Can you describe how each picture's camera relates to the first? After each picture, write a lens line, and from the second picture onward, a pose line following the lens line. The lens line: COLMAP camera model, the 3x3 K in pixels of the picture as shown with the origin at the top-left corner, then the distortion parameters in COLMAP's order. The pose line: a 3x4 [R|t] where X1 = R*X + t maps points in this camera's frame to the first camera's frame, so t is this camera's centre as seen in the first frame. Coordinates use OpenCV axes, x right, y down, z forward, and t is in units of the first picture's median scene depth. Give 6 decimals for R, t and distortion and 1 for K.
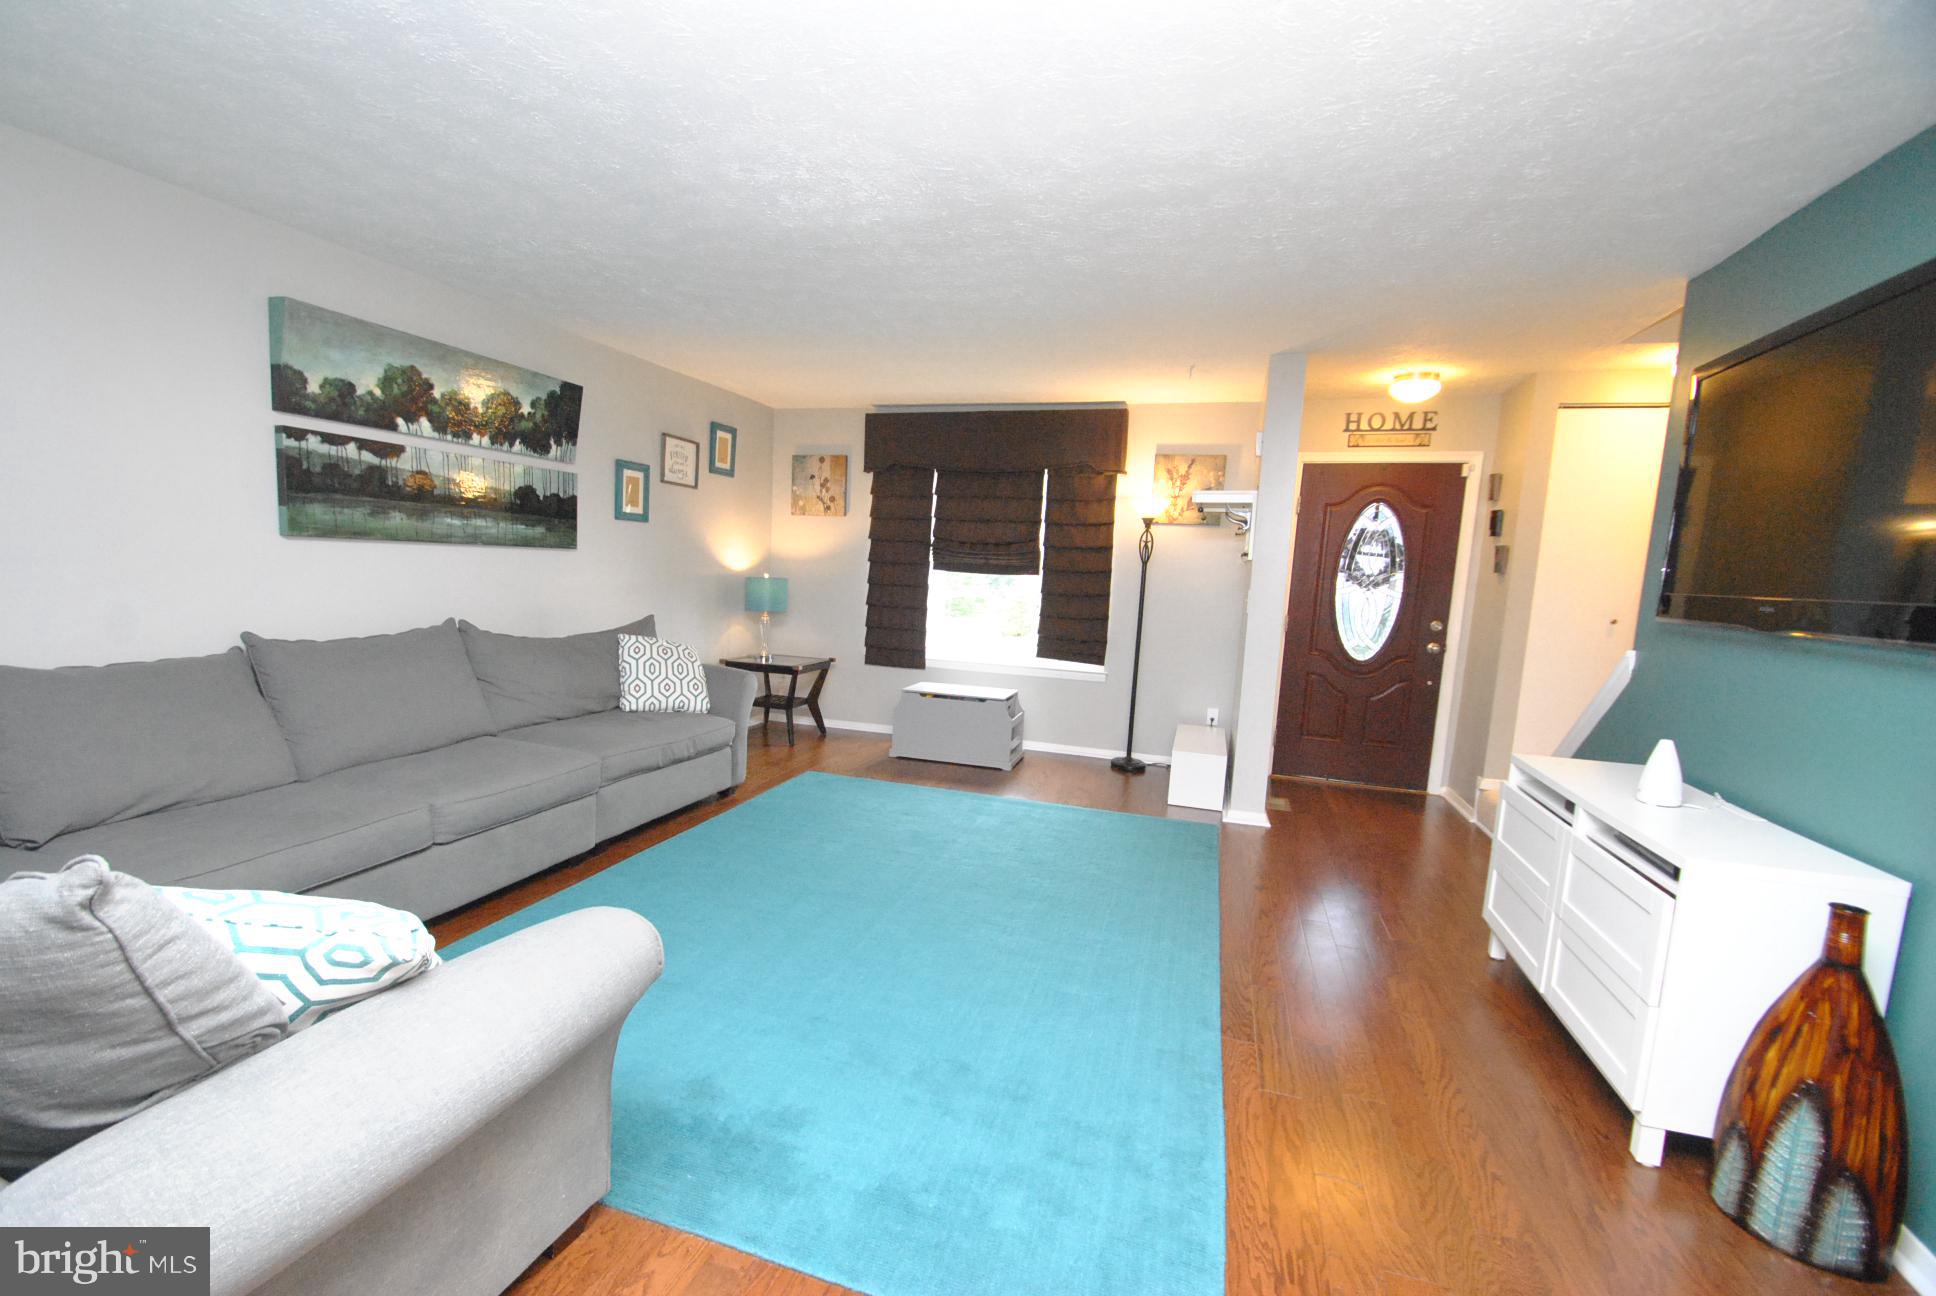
lens RADIAL K [[844.8, 0, 902.6], [0, 844.8, 677.4], [0, 0, 1]] dist [0.001424, -0.009389]
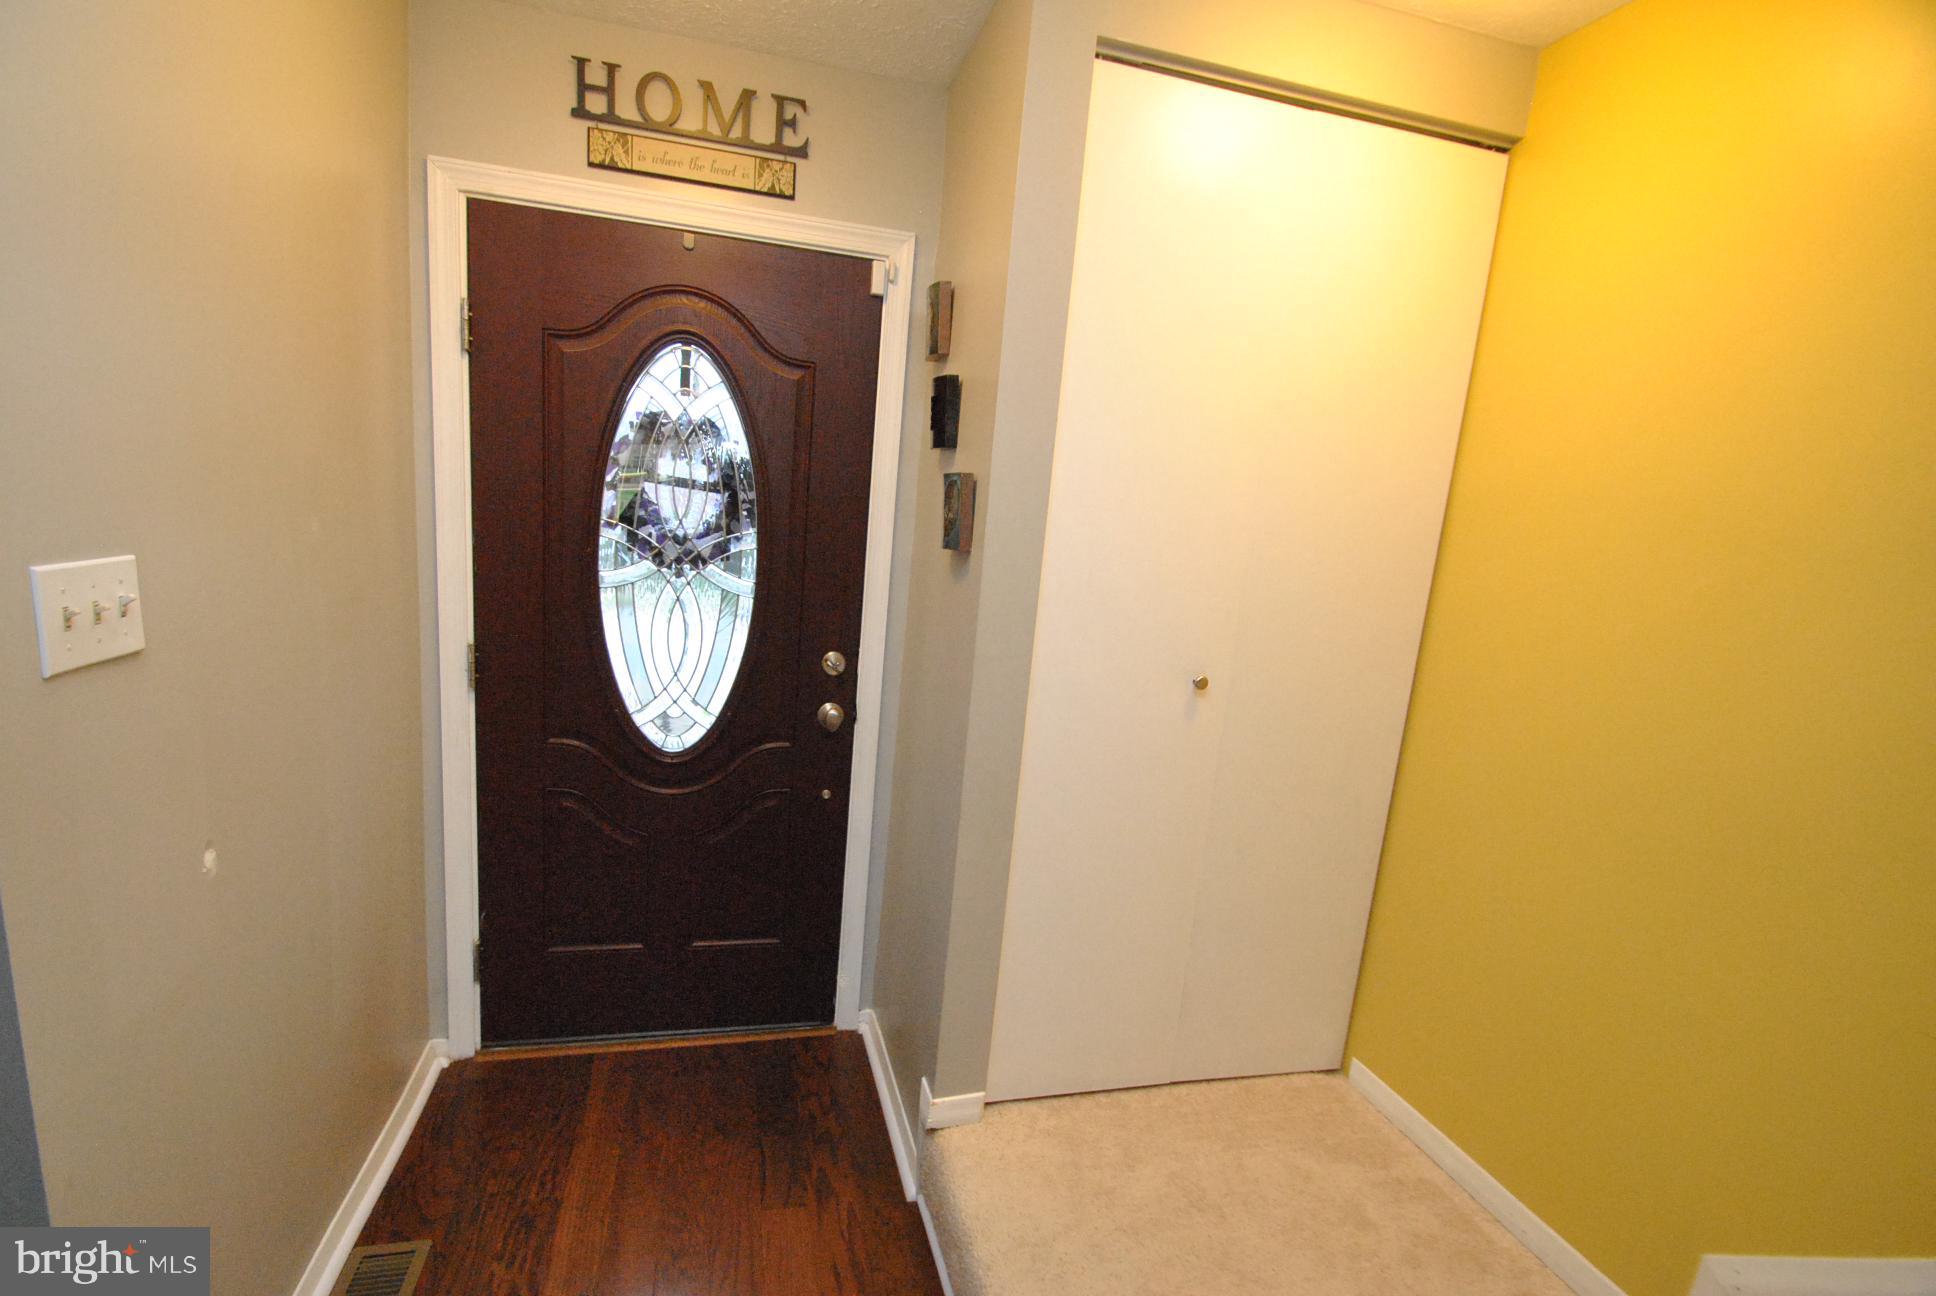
lens RADIAL K [[844.8, 0, 951.1], [0, 844.8, 656.4], [0, 0, 1]] dist [0.001424, -0.009389]
pose [[0.817756, -0.067583, 0.571584, 0.440877], [0.028182, 0.996593, 0.077515, -0.094977], [-0.574875, -0.047280, 0.816874, 0.625435]]
